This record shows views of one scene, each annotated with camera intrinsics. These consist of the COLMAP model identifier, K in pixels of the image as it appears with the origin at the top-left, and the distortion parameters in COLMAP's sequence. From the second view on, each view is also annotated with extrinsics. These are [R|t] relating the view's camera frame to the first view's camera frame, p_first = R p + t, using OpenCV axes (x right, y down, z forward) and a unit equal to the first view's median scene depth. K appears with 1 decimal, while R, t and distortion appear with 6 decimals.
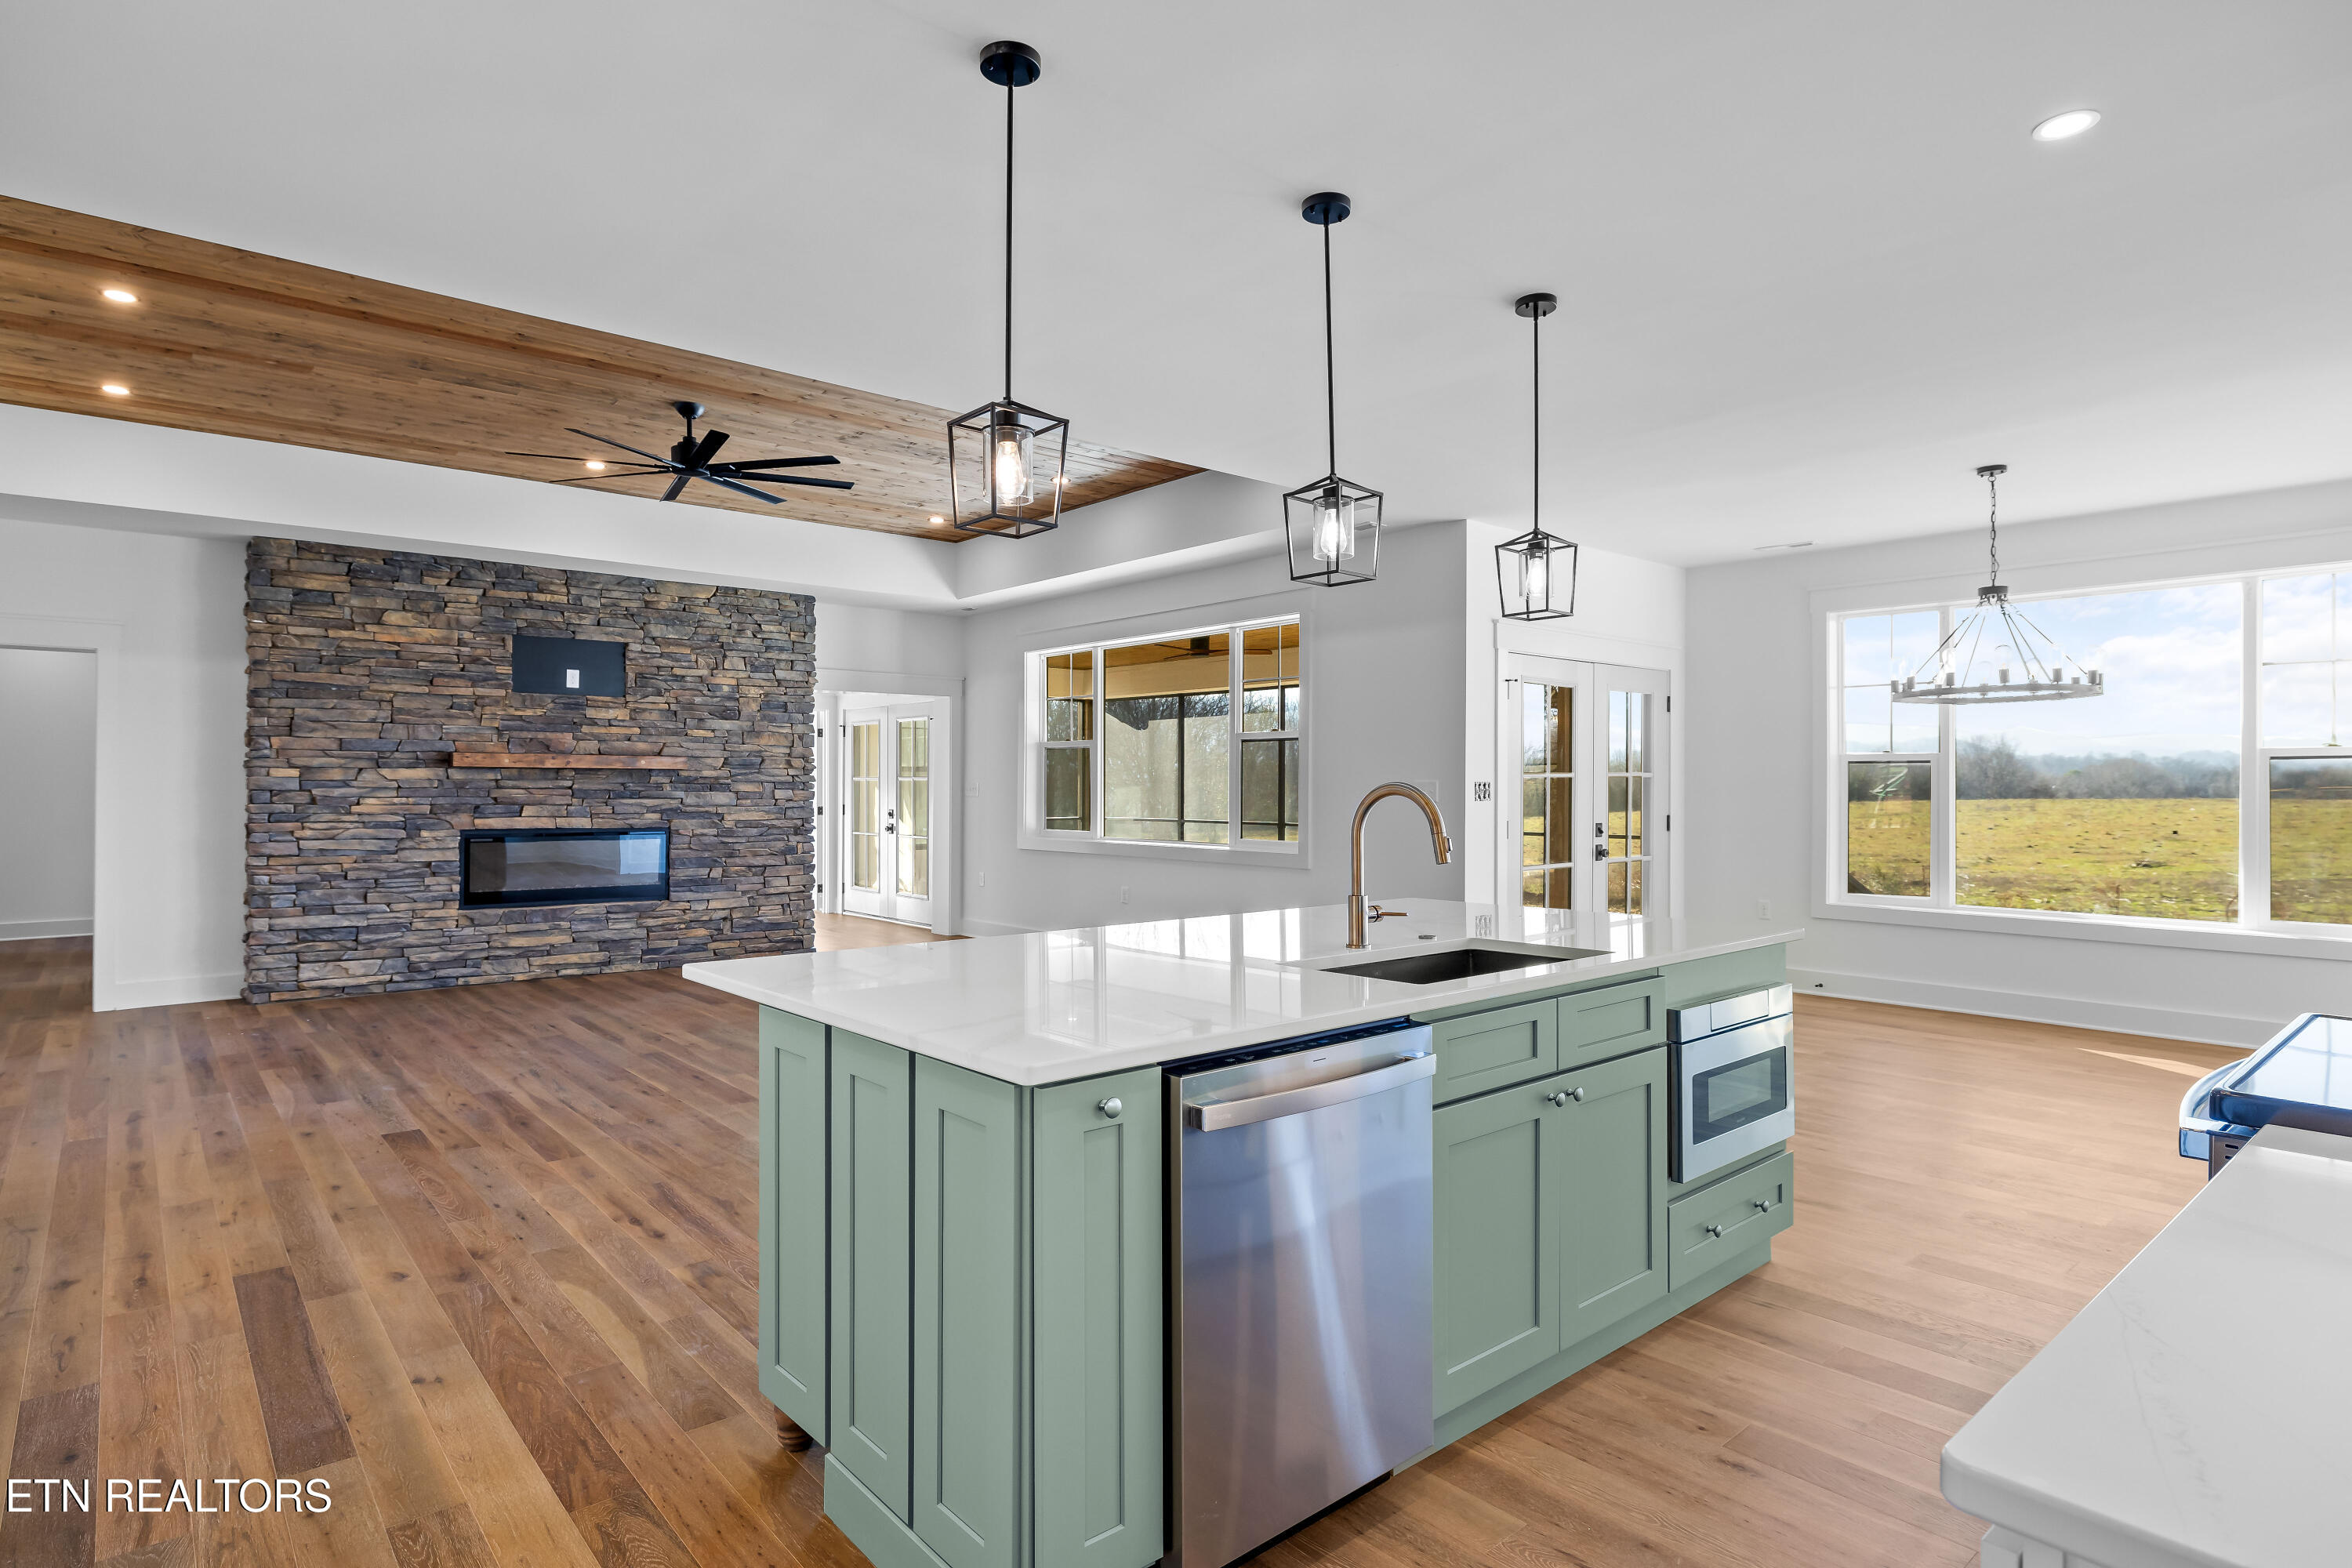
lens RADIAL K [[1226.3, 0, 1176.0], [0, 1226.3, 784.0], [0, 0, 1]] dist [-0.002437, -0.000358]
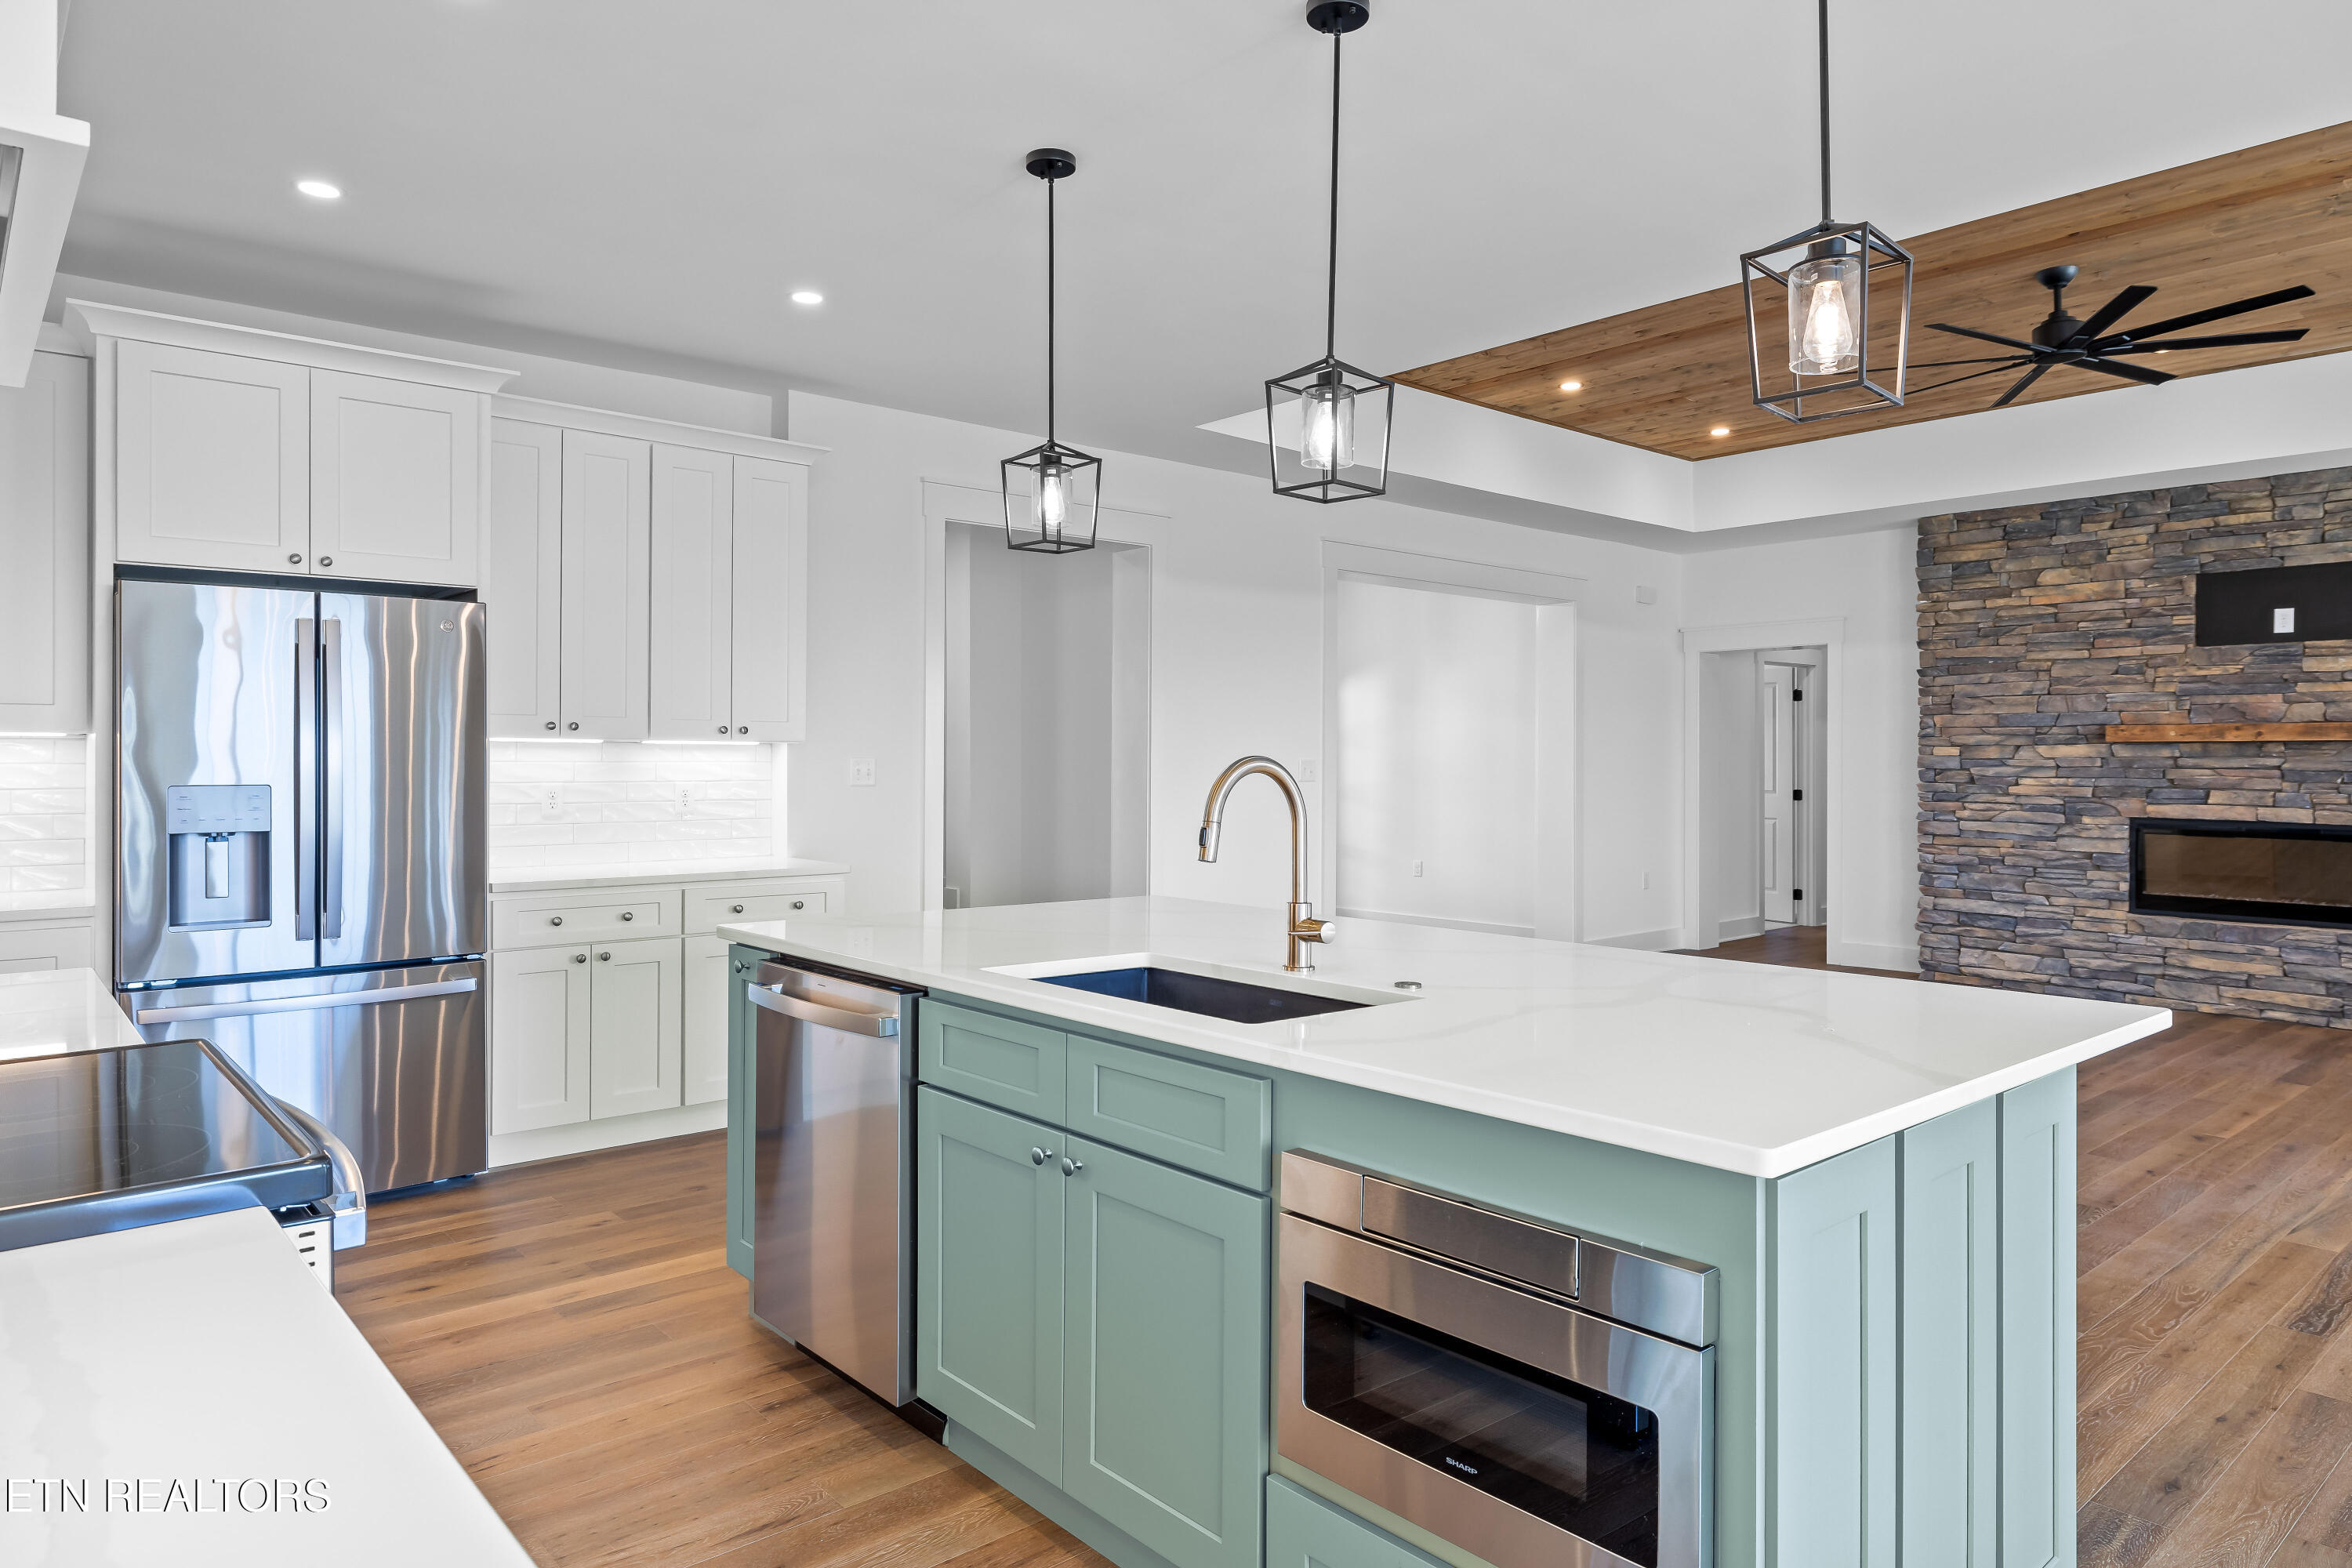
lens RADIAL K [[1445.2, 0, 1181.2], [0, 1445.2, 754.9], [0, 0, 1]] dist [0.001667, -0.000963]
pose [[0.006809, -0.006585, -0.999955, 0.398728], [-0.000281, 0.999978, -0.006587, 0.001417], [0.999977, 0.000326, 0.006807, 0.345610]]
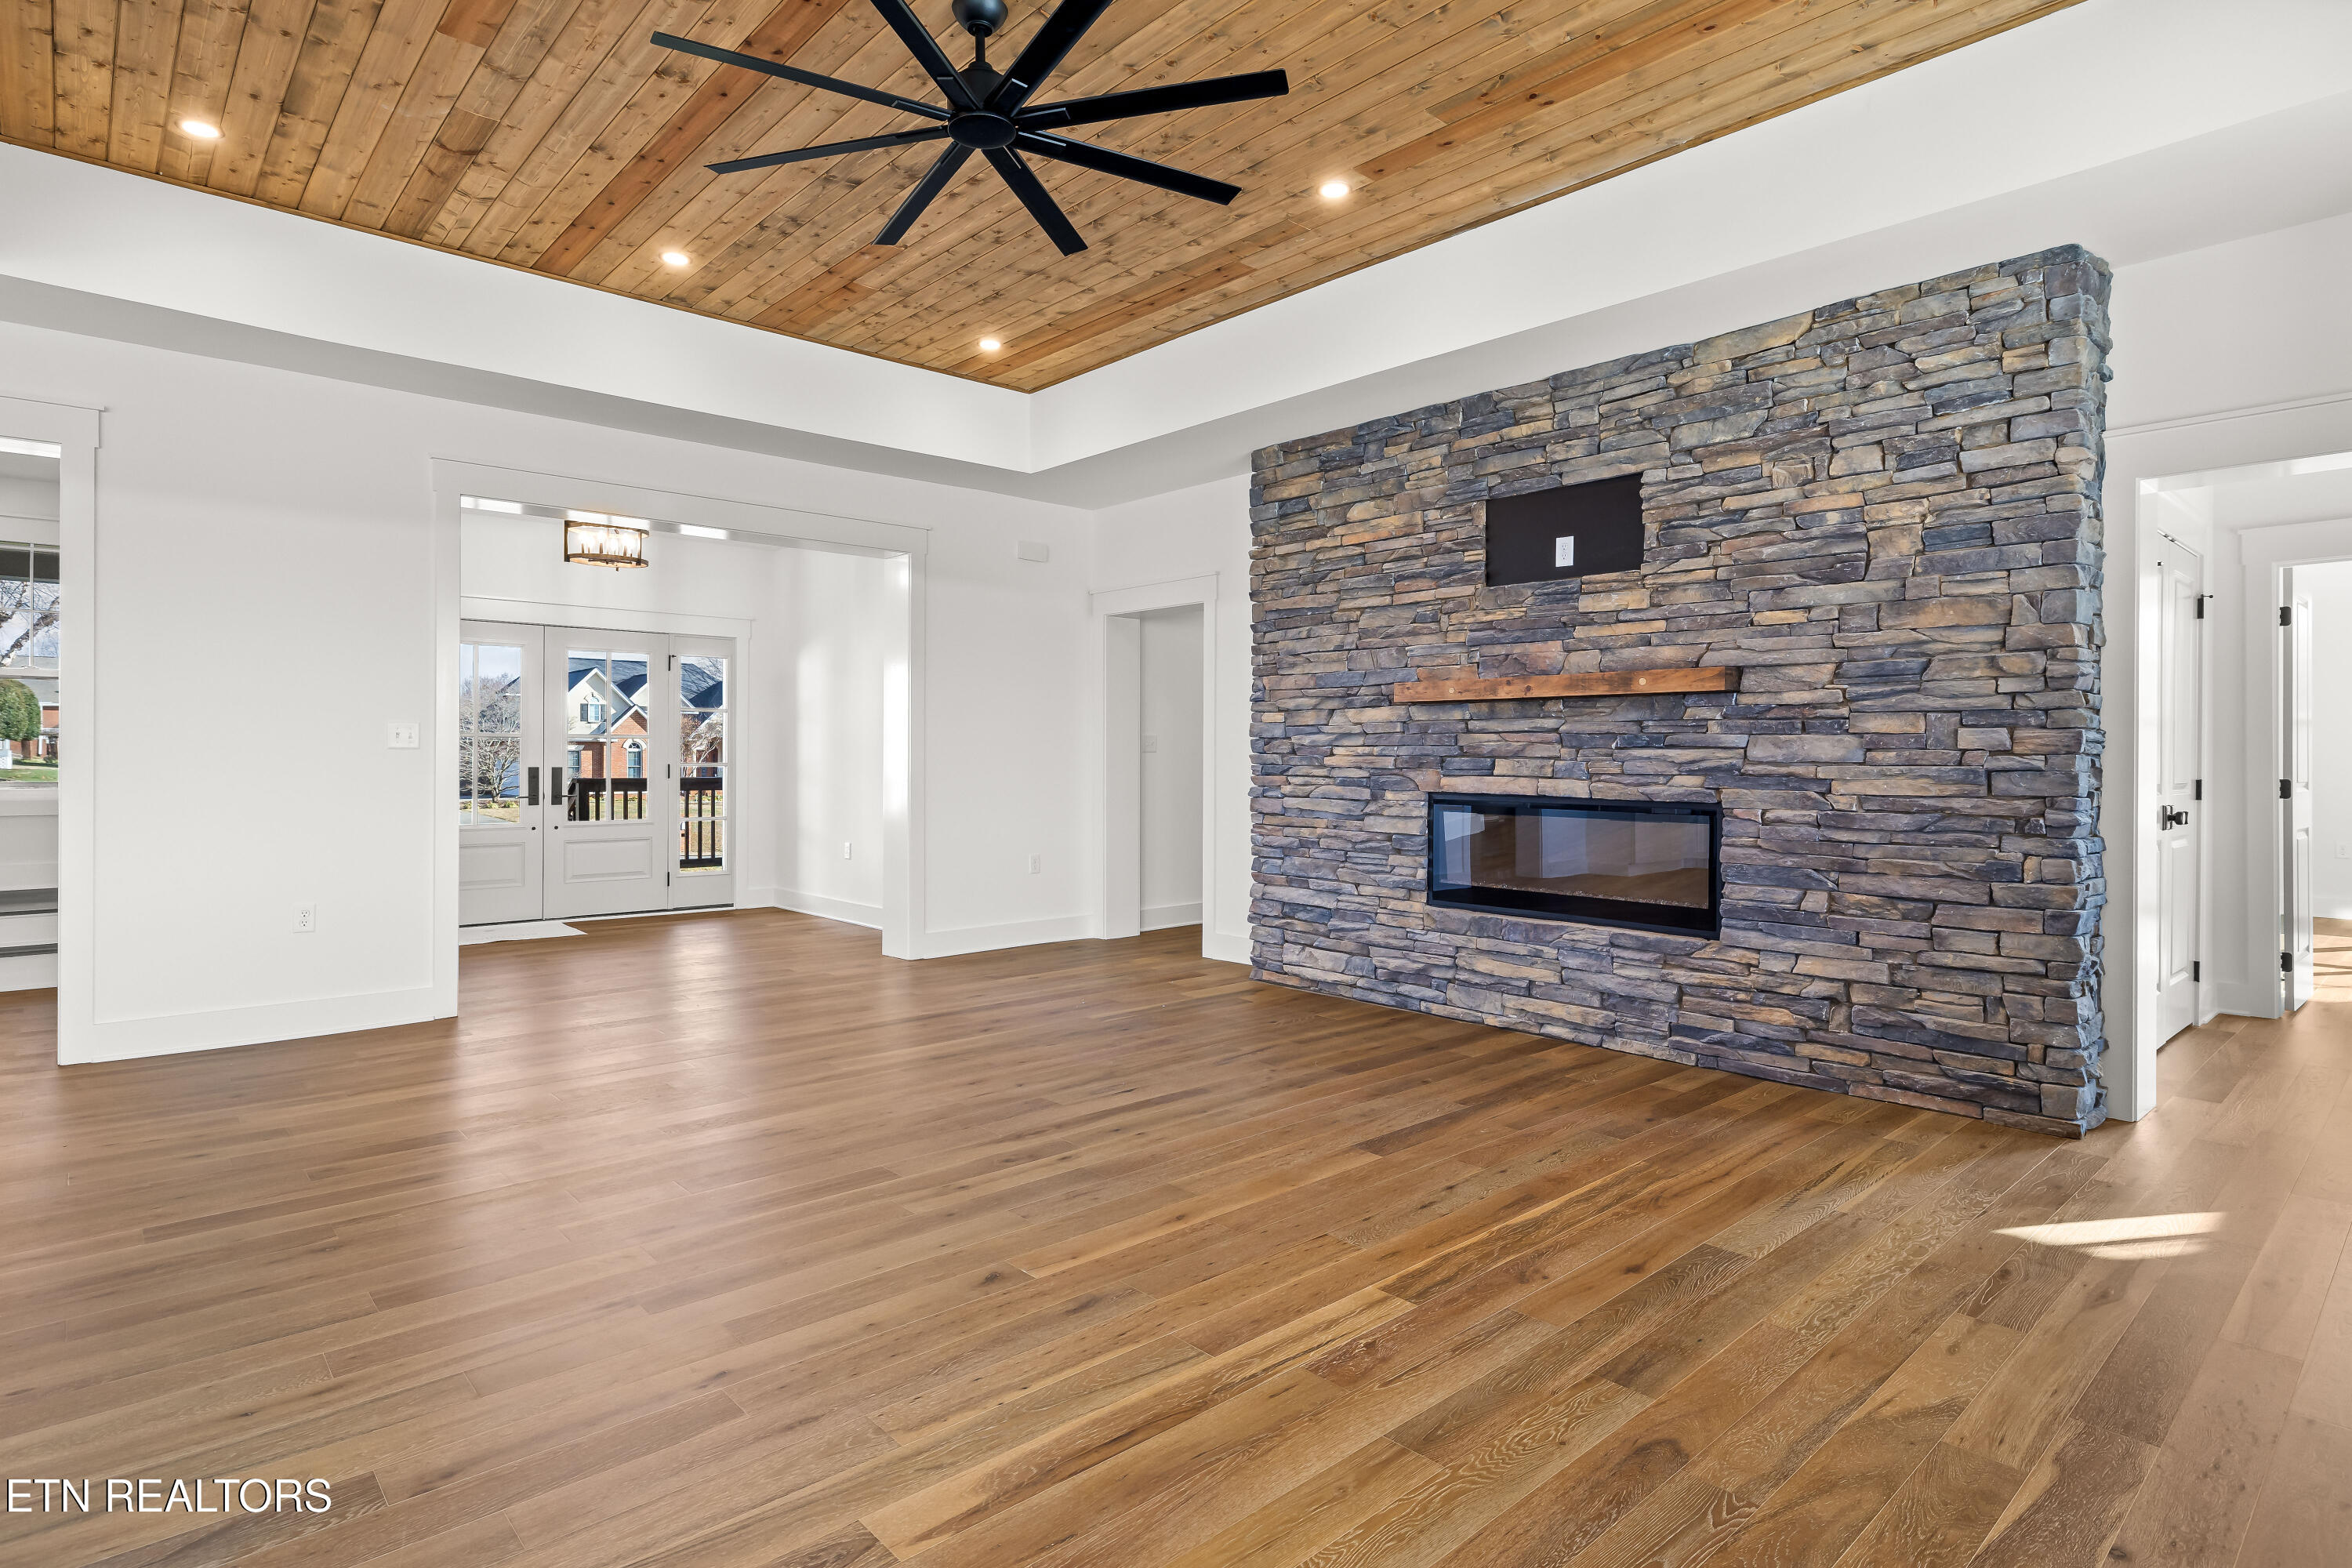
lens RADIAL K [[1221.1, 0, 1148.5], [0, 1221.1, 757.8], [0, 0, 1]] dist [-0.001054, 0.000724]
pose [[0.013376, -0.000950, -0.999910, 0.118741], [-0.000221, 1.000000, -0.000954, 0.018298], [0.999911, 0.000234, 0.013376, 0.829365]]
